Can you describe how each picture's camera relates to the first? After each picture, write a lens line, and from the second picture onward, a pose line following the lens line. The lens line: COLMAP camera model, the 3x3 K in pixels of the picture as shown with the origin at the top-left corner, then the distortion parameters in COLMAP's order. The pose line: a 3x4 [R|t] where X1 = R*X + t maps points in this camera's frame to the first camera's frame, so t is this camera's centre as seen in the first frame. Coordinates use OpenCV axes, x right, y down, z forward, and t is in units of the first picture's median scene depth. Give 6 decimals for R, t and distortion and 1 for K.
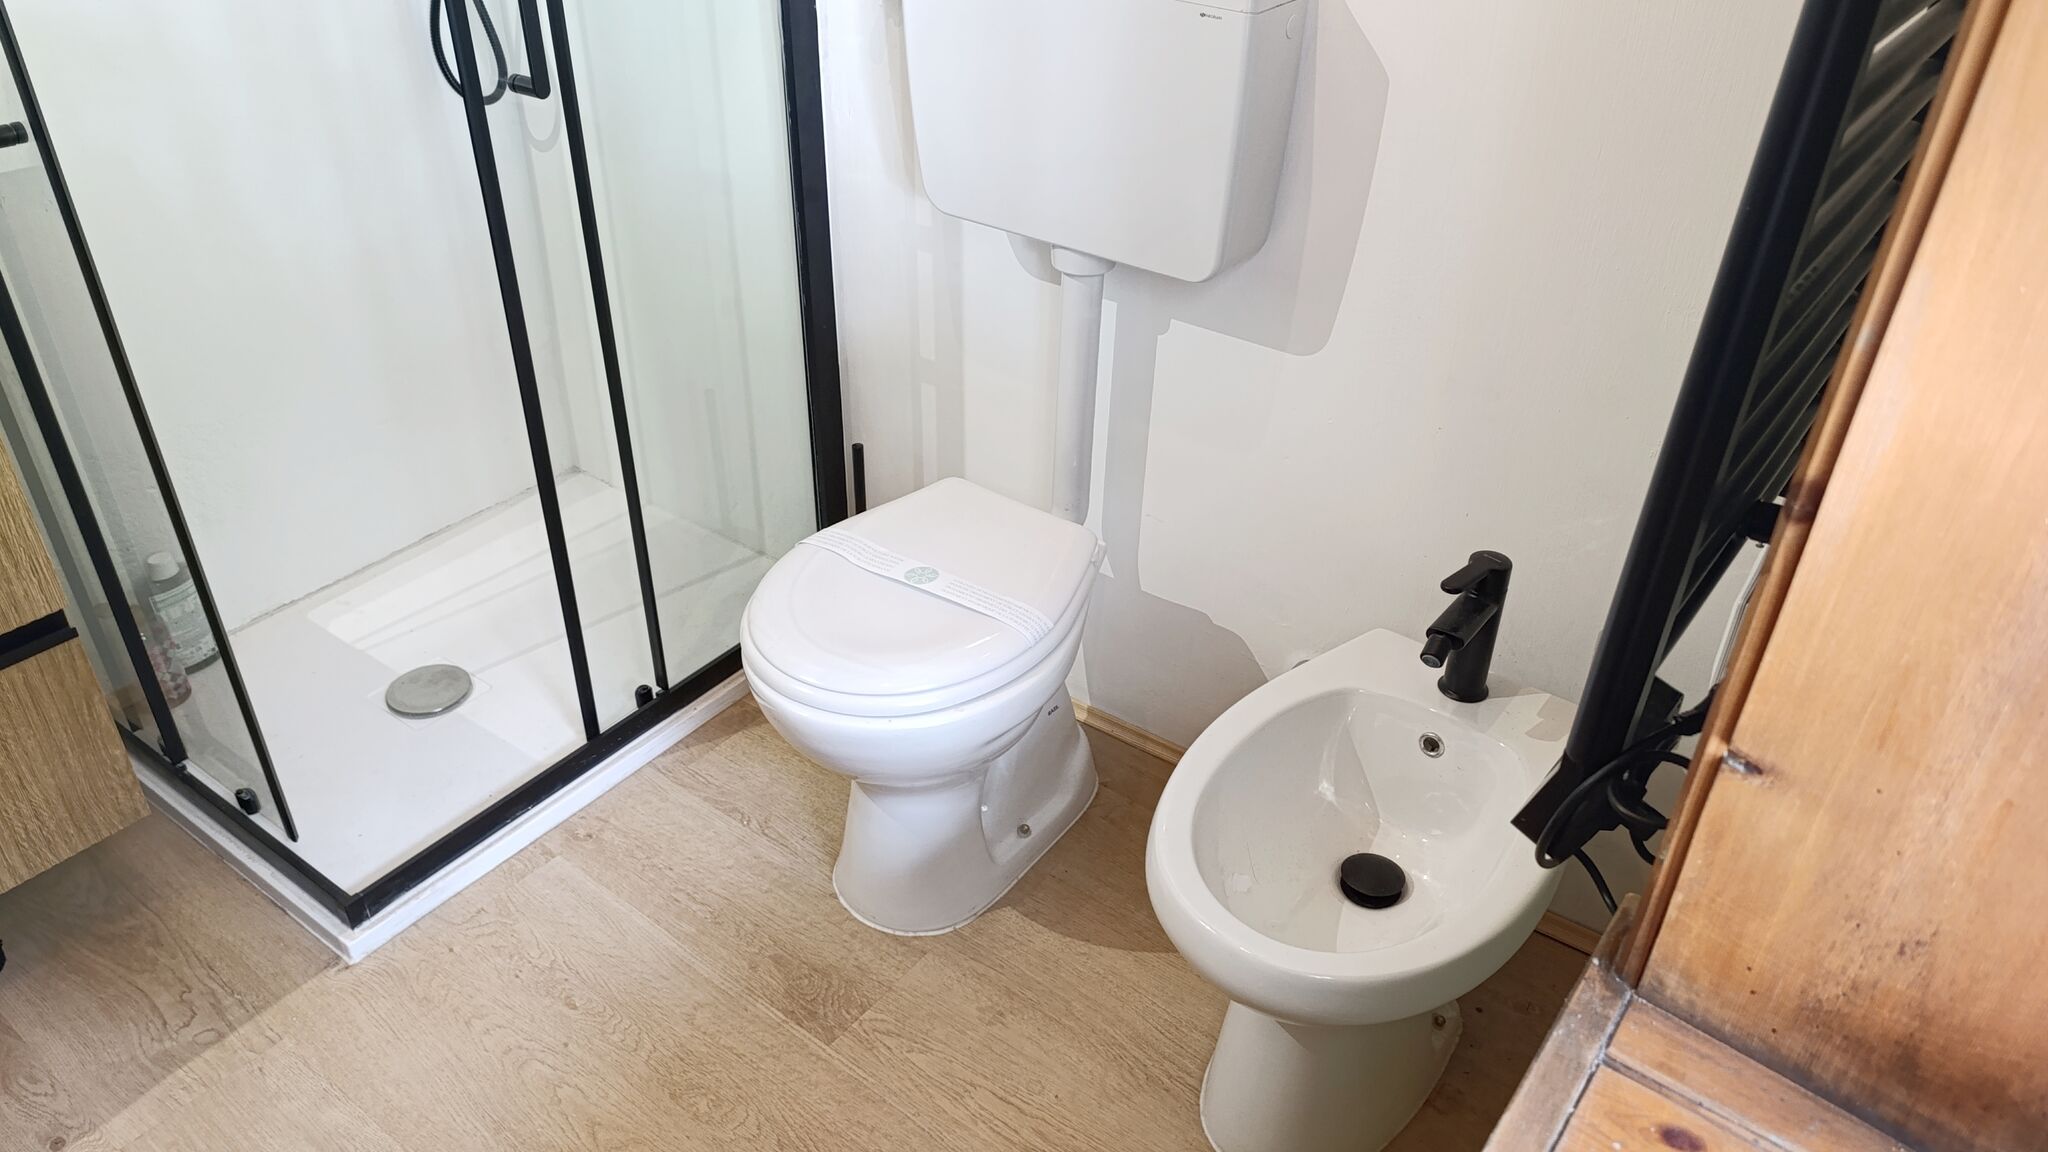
lens RADIAL K [[1479.7, 0, 1024.5], [0, 1479.7, 578.4], [0, 0, 1]] dist [-0.006293, -0.005901]
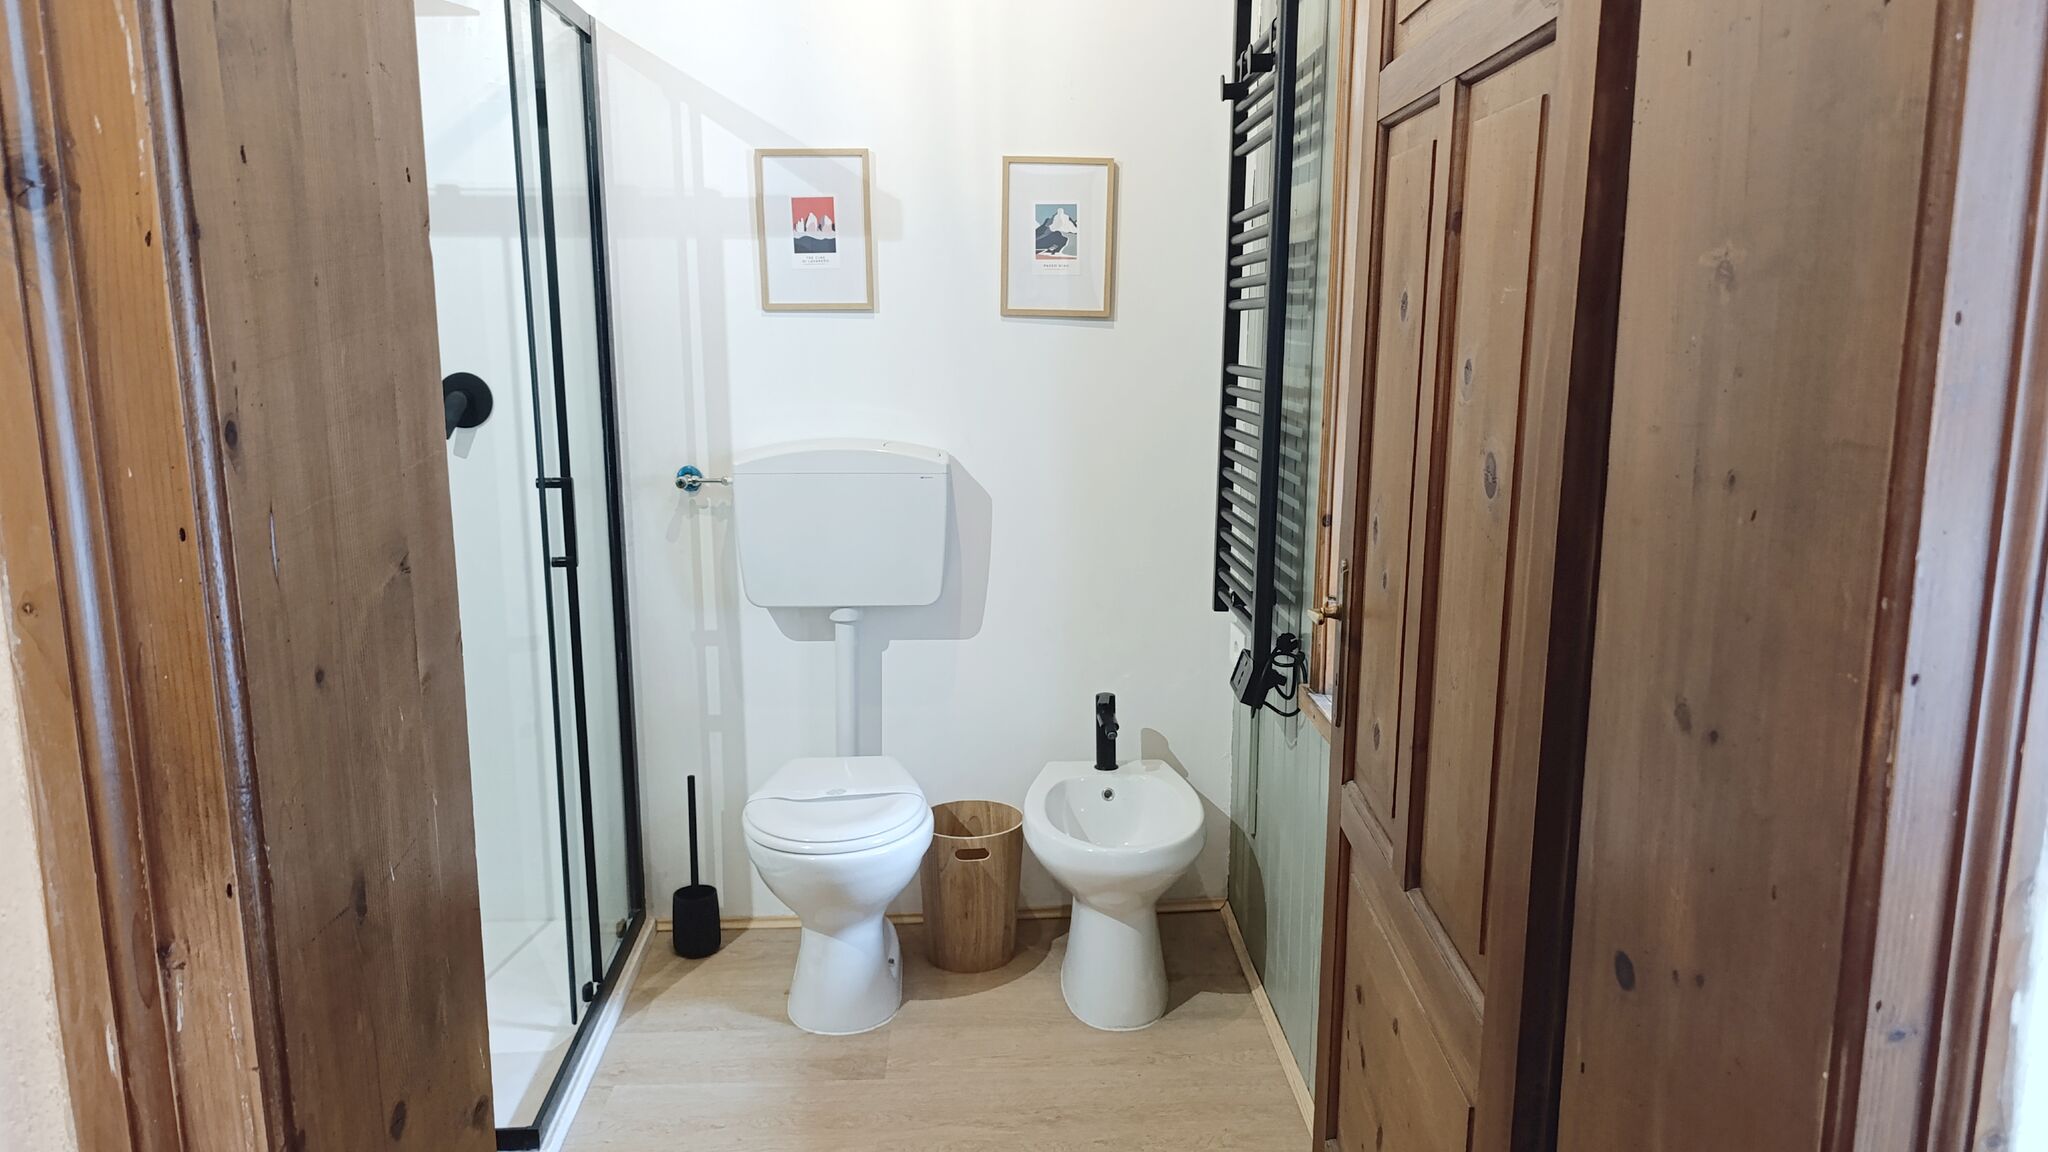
lens RADIAL K [[1412.3, 0, 1028.6], [0, 1412.3, 565.7], [0, 0, 1]] dist [0.055640, -0.074411]
pose [[0.769346, -0.128817, 0.625710, -0.835665], [0.368727, 0.889378, -0.270271, 0.275138], [-0.521678, 0.438649, 0.731738, -0.405439]]
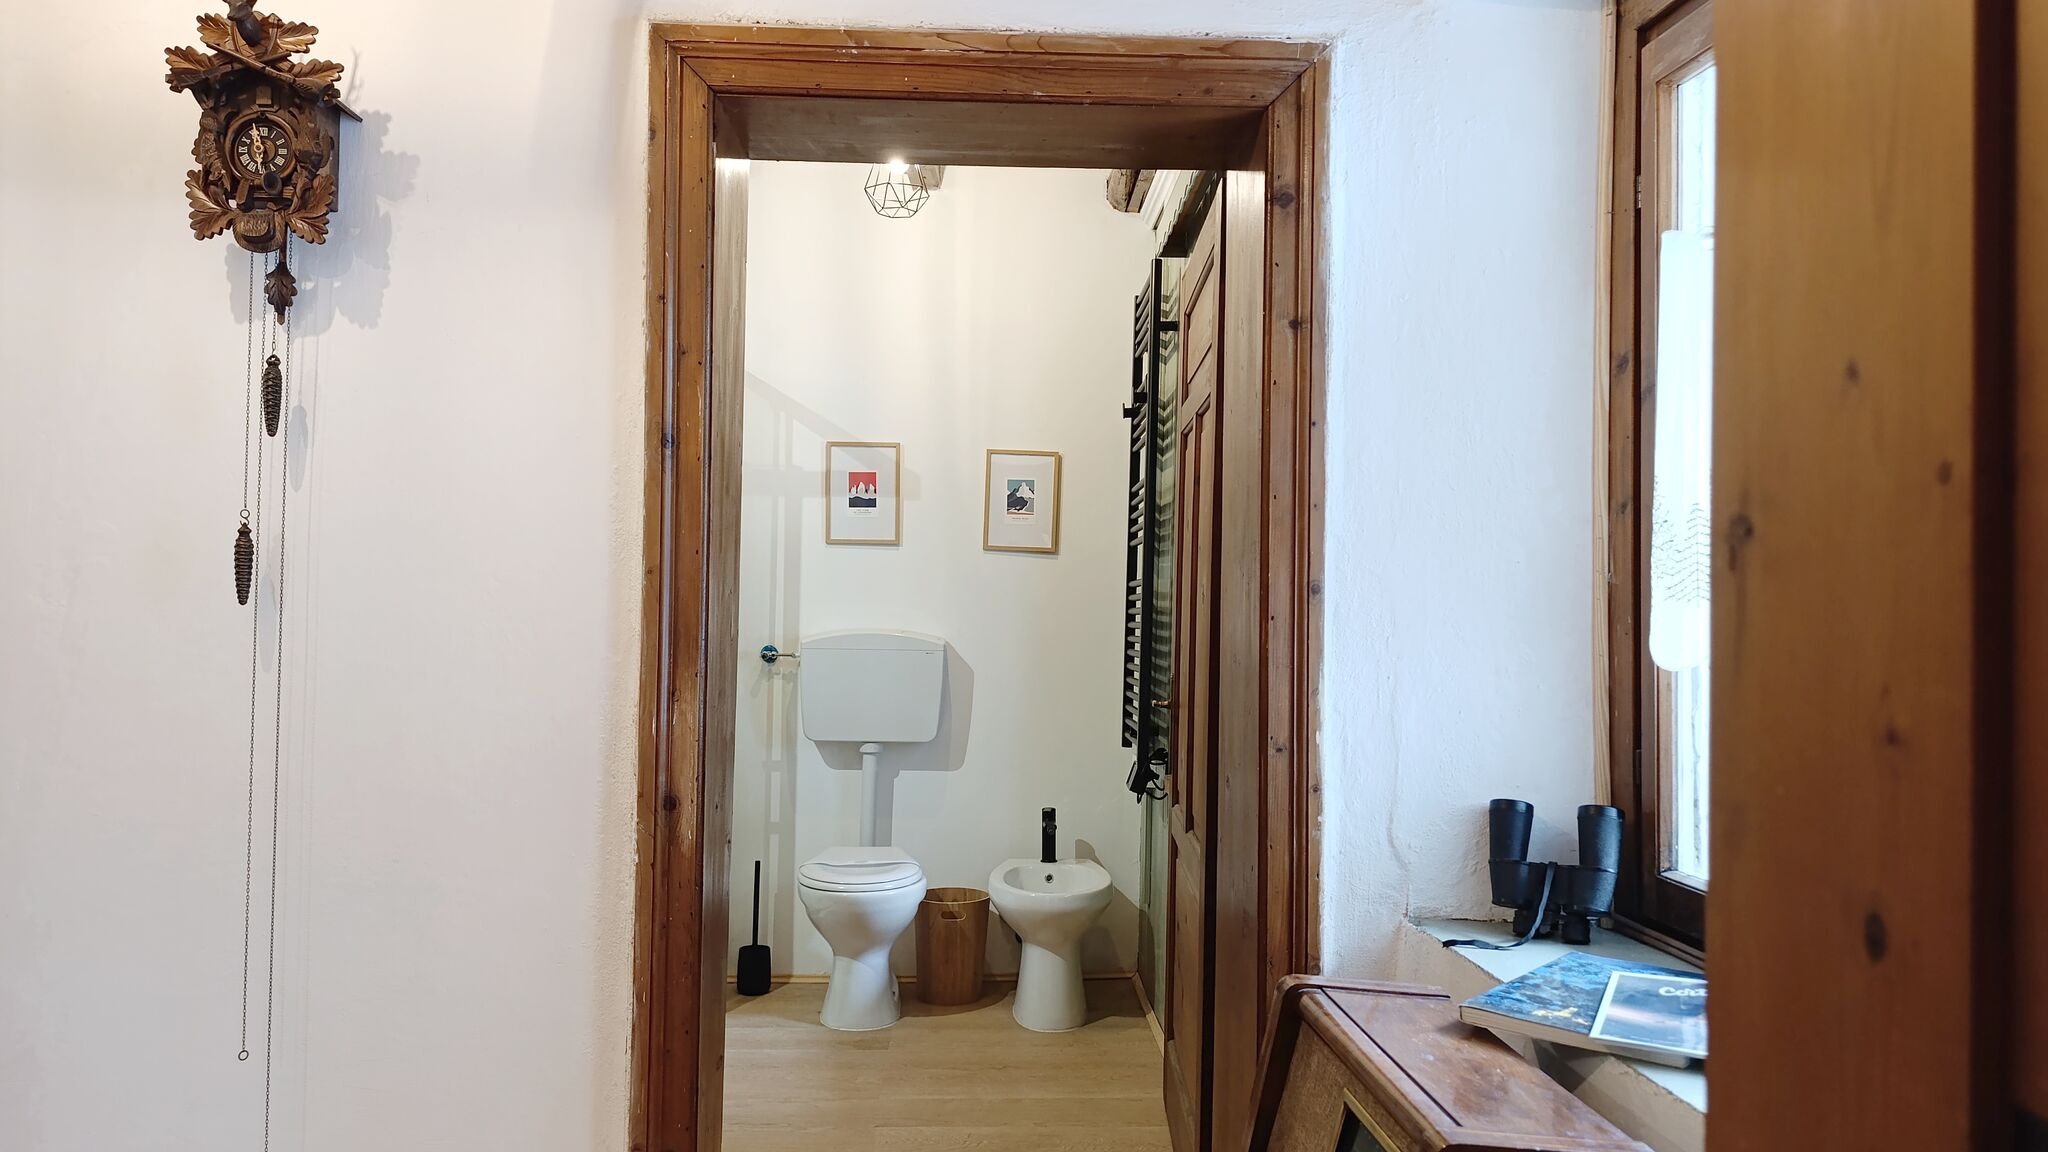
lens RADIAL K [[1385.3, 0, 1053.0], [0, 1385.3, 535.6], [0, 0, 1]] dist [0.032426, -0.063354]
pose [[0.757388, 0.029328, 0.652306, -1.293733], [0.360959, 0.813668, -0.455689, 0.697154], [-0.544126, 0.580589, 0.605676, -0.872560]]
